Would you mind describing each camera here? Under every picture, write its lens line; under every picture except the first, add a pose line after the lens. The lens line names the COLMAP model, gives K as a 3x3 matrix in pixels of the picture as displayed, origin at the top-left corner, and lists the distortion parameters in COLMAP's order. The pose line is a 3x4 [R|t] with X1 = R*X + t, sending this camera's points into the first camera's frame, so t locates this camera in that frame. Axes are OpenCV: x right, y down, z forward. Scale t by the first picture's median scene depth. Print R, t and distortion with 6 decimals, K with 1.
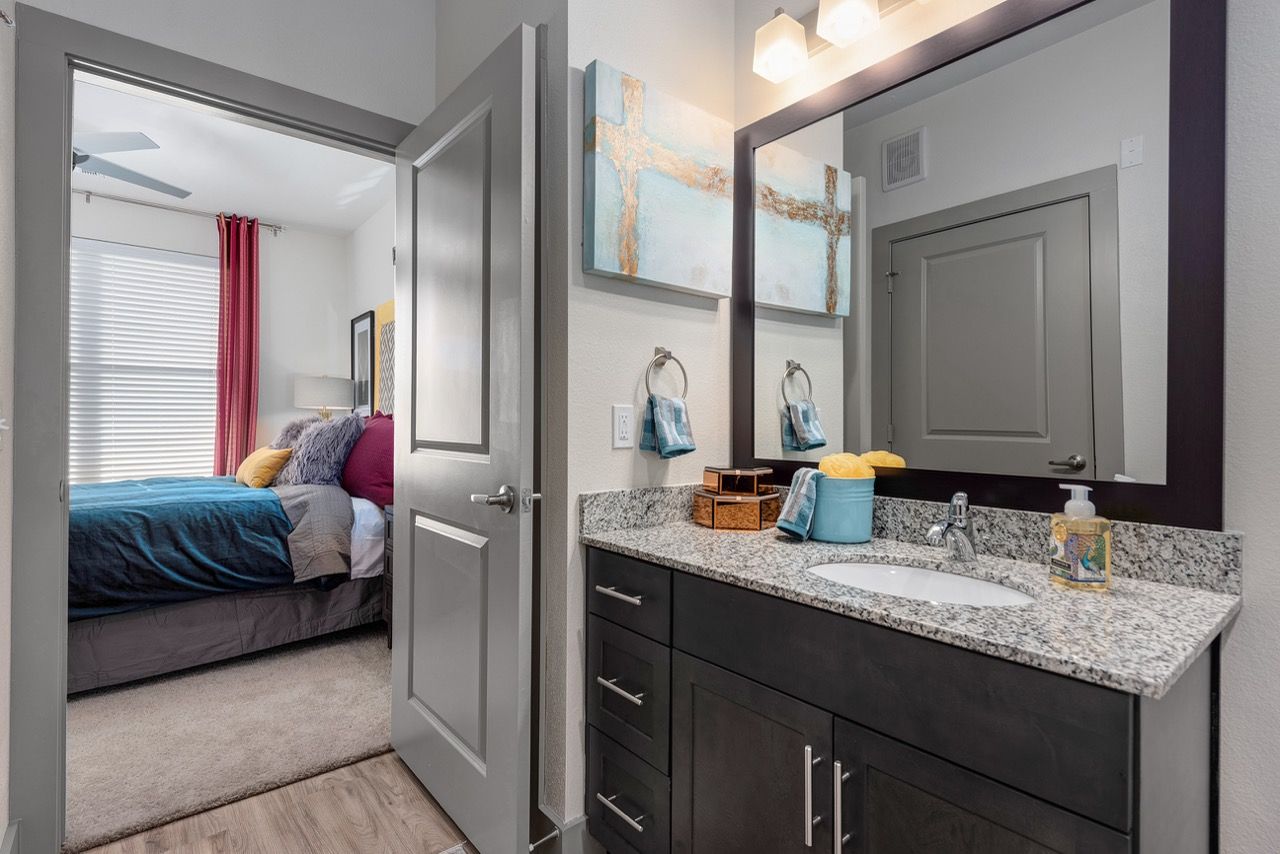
lens RADIAL K [[629.4, 0, 643.2], [0, 629.4, 426.6], [0, 0, 1]] dist [0.008539, -0.001976]
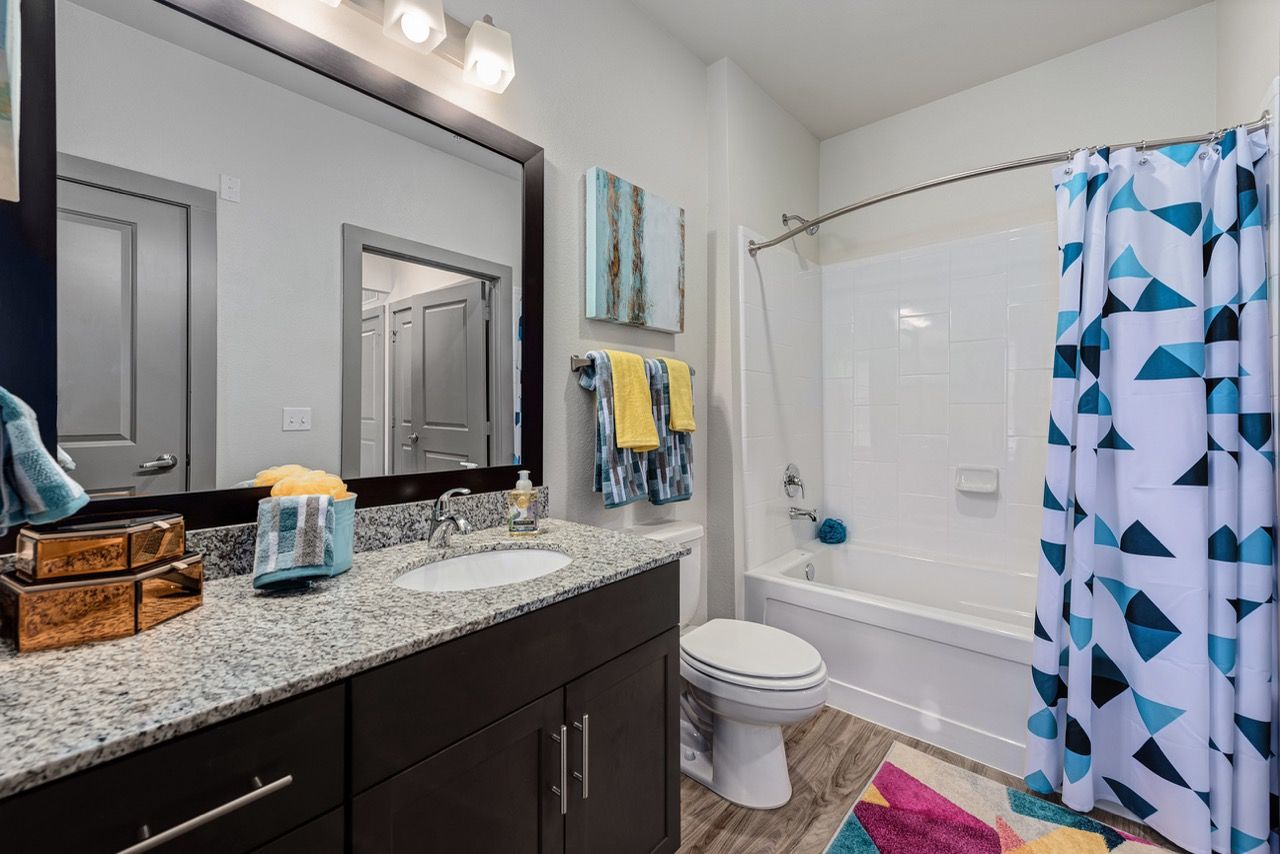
lens RADIAL K [[506.8, 0, 635.2], [0, 506.8, 418.7], [0, 0, 1]] dist [0.006479, -0.002508]
pose [[-0.164037, -0.008001, 0.986422, -0.466696], [0.003797, 0.999955, 0.008742, -0.034625], [-0.986447, 0.005180, -0.163999, 0.741499]]
